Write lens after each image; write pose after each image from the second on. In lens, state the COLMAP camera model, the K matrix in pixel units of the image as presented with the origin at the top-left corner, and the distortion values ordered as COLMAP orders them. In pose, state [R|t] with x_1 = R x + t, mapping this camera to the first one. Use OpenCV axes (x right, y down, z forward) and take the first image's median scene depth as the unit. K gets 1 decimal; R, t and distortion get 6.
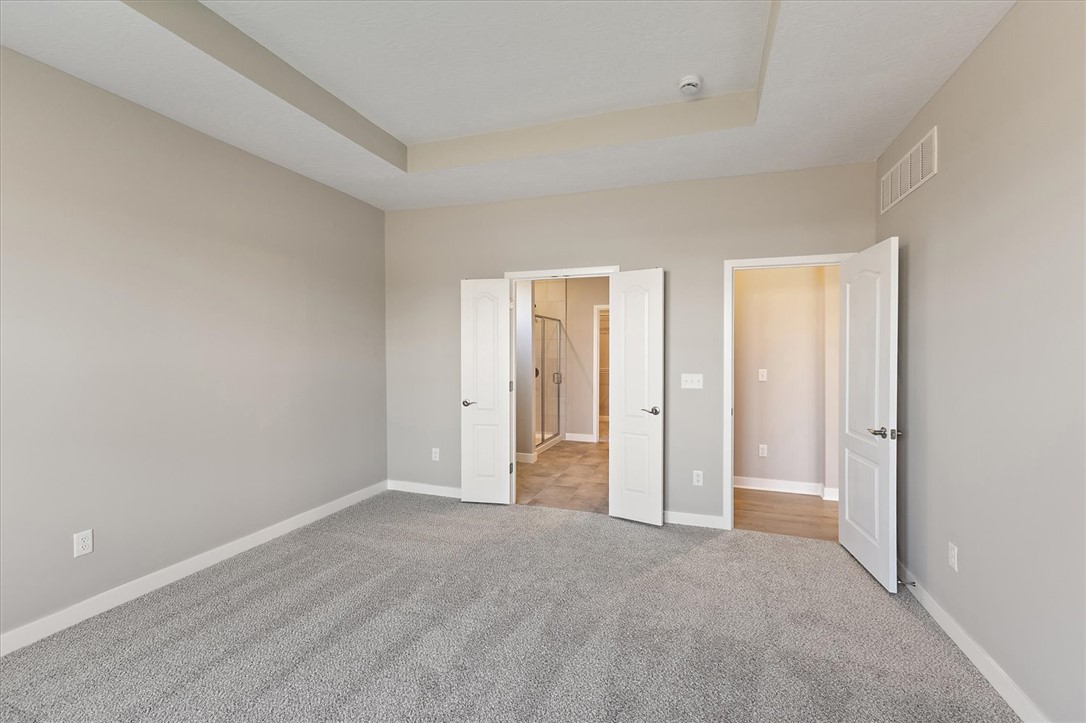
lens RADIAL K [[468.1, 0, 541.2], [0, 468.1, 353.2], [0, 0, 1]] dist [0.000143, -0.000063]
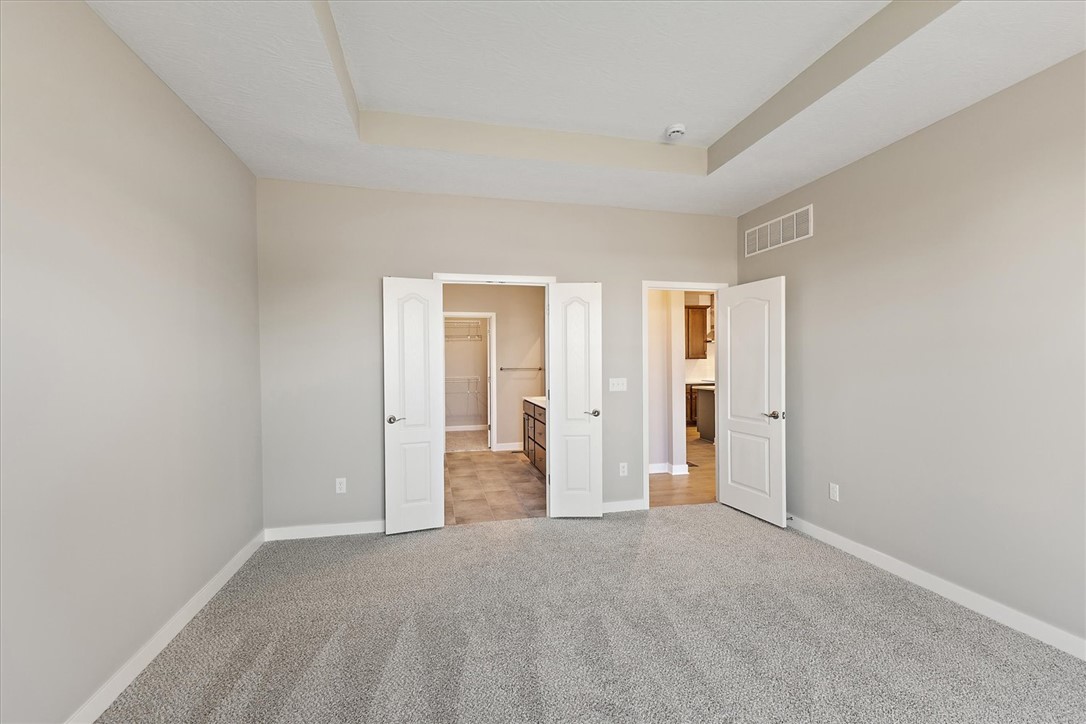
lens RADIAL K [[471.6, 0, 543.0], [0, 471.6, 362.0], [0, 0, 1]] dist [0.000143, -0.000053]
pose [[0.844998, -0.009966, 0.534677, -0.442480], [0.010128, 0.999945, 0.002633, 0.000008], [-0.534674, 0.003190, 0.845053, 0.130653]]
